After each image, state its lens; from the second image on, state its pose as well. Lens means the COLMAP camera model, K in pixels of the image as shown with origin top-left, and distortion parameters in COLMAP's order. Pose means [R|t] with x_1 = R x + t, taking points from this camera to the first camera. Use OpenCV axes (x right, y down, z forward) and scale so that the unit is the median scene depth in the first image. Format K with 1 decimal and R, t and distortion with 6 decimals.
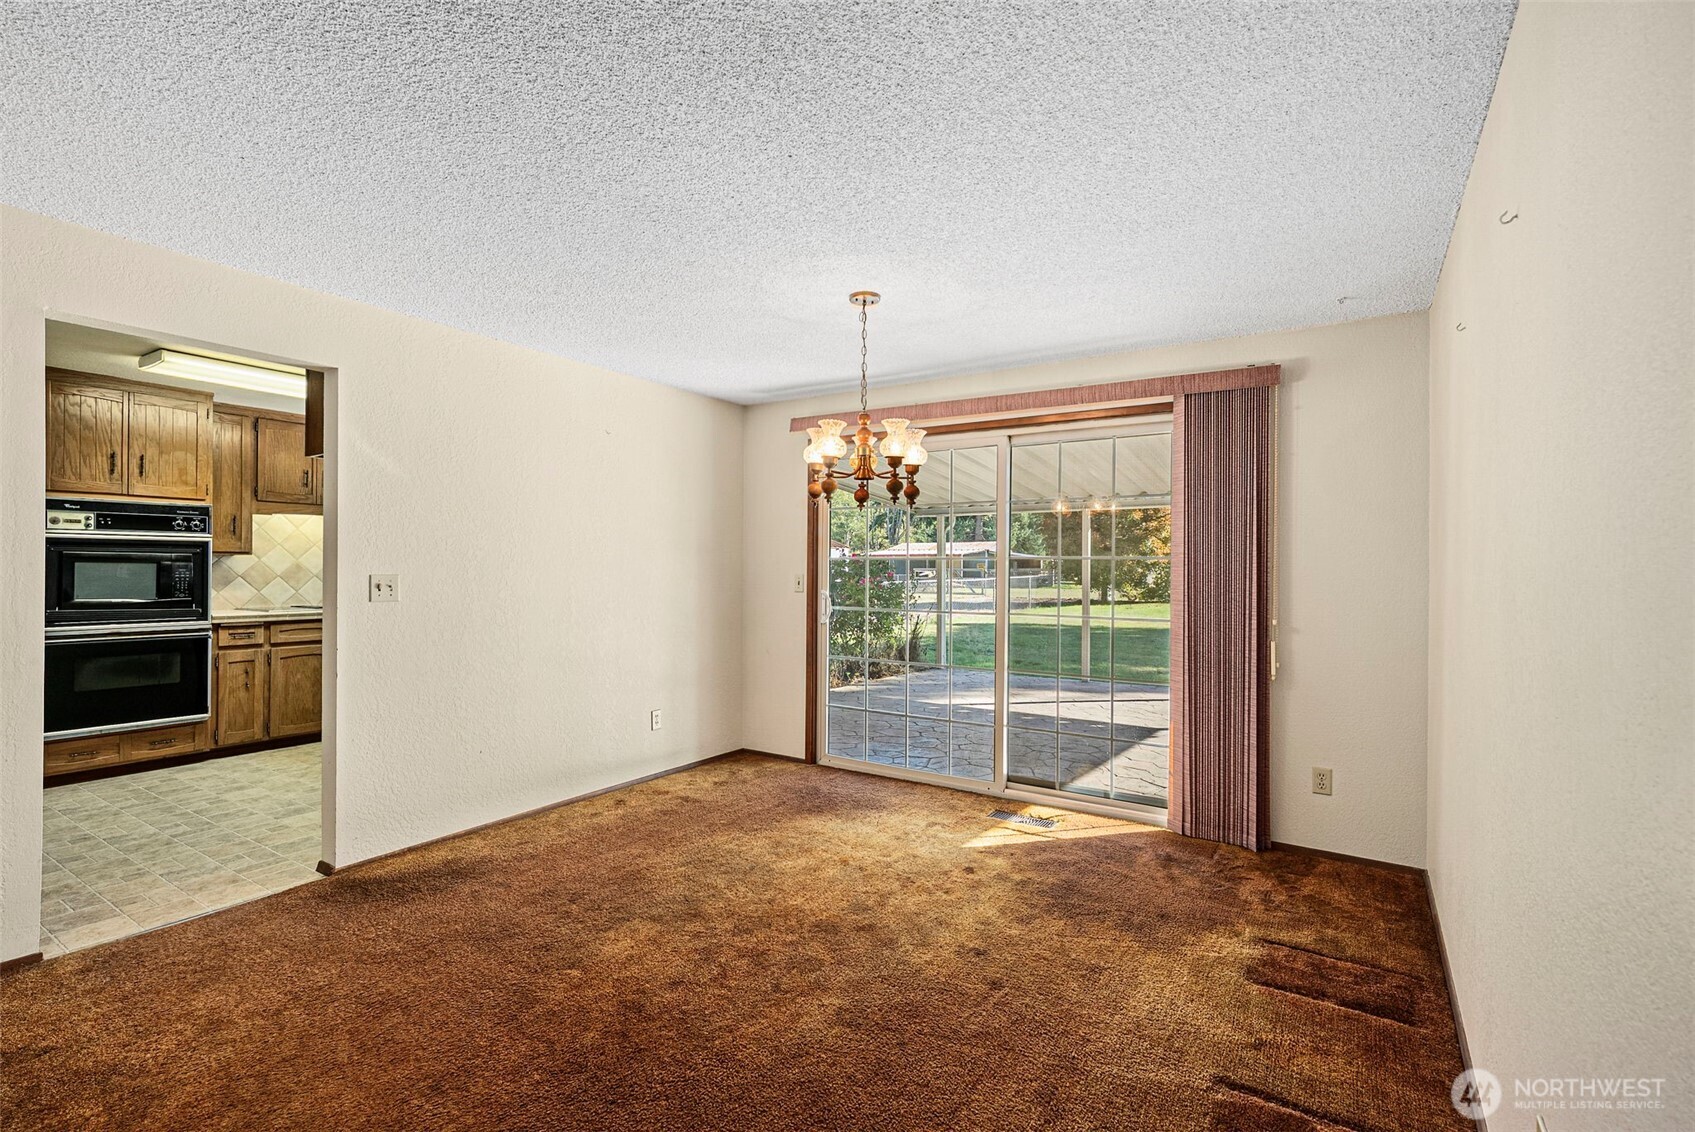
lens RADIAL K [[773.0, 0, 853.0], [0, 773.0, 560.8], [0, 0, 1]] dist [0.002510, 0.000093]
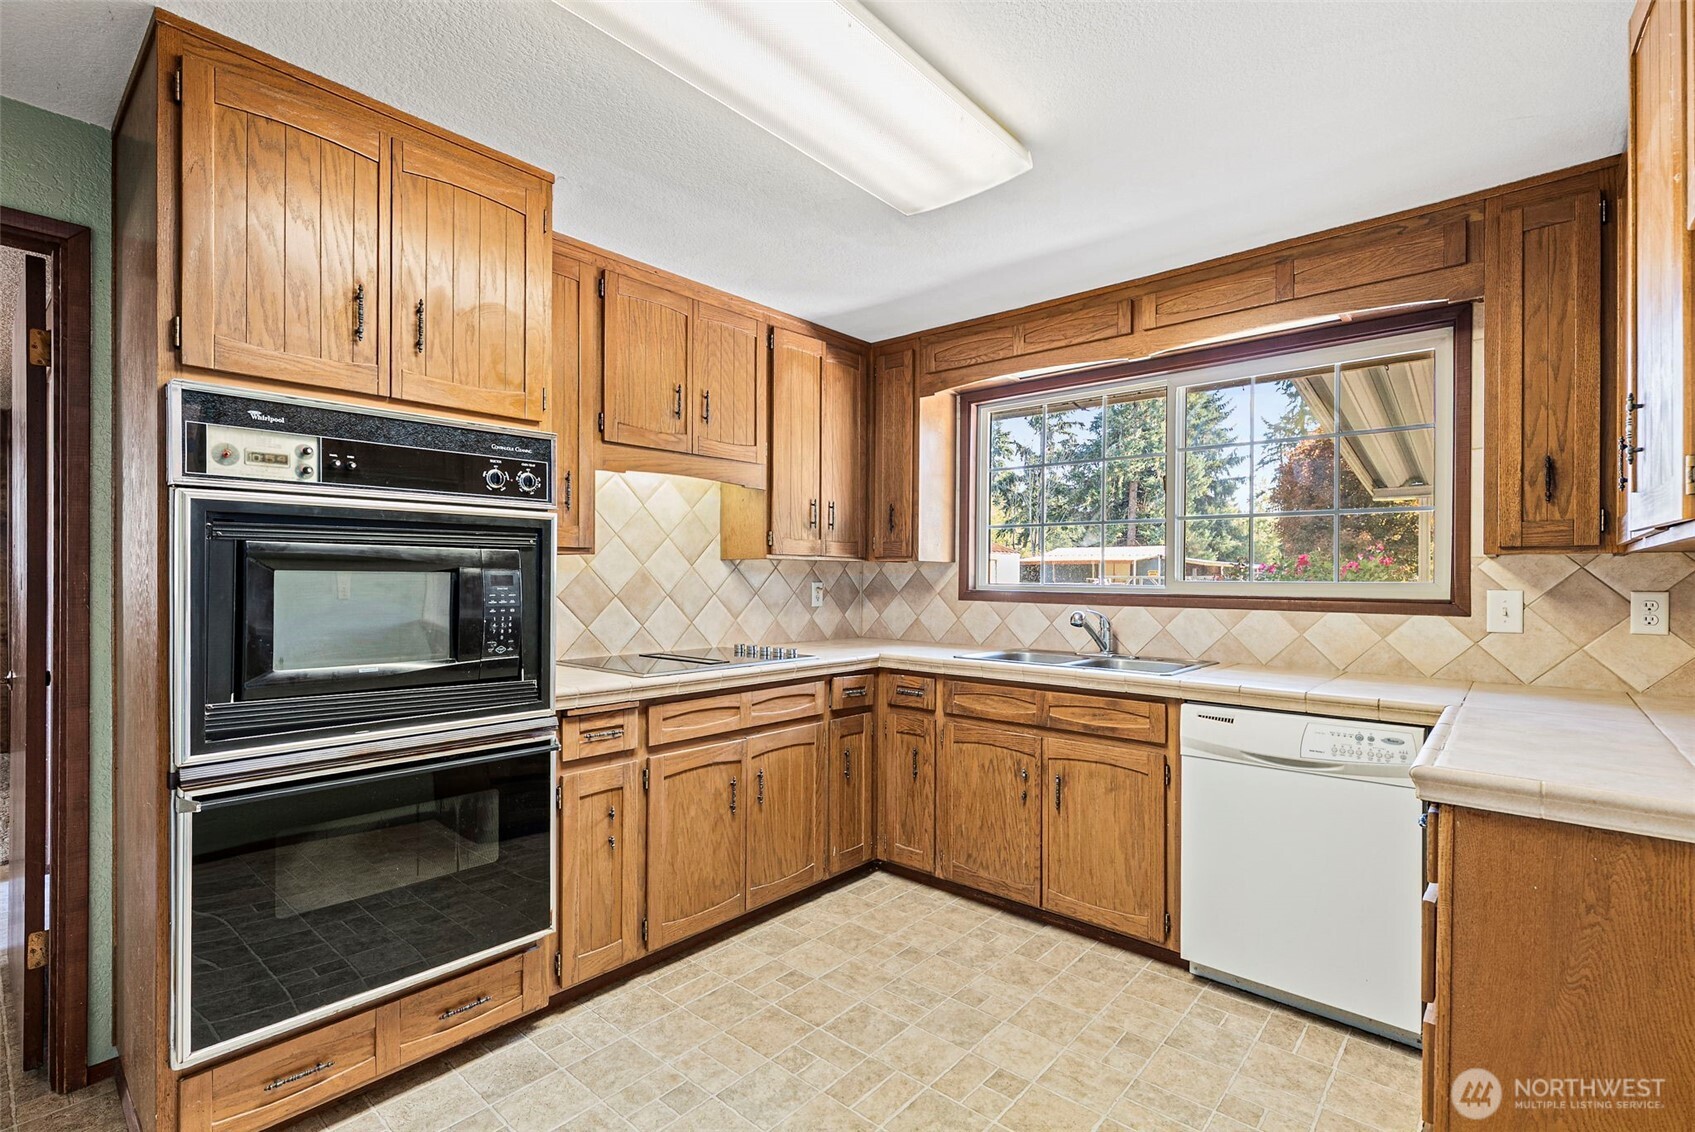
lens RADIAL K [[773.0, 0, 848.1], [0, 773.0, 573.0], [0, 0, 1]] dist [0.002510, 0.000093]
pose [[0.989480, 0.002351, -0.144647, -0.628767], [-0.001370, 0.999975, 0.006880, 0.000766], [0.144660, -0.006609, 0.989459, 0.623855]]
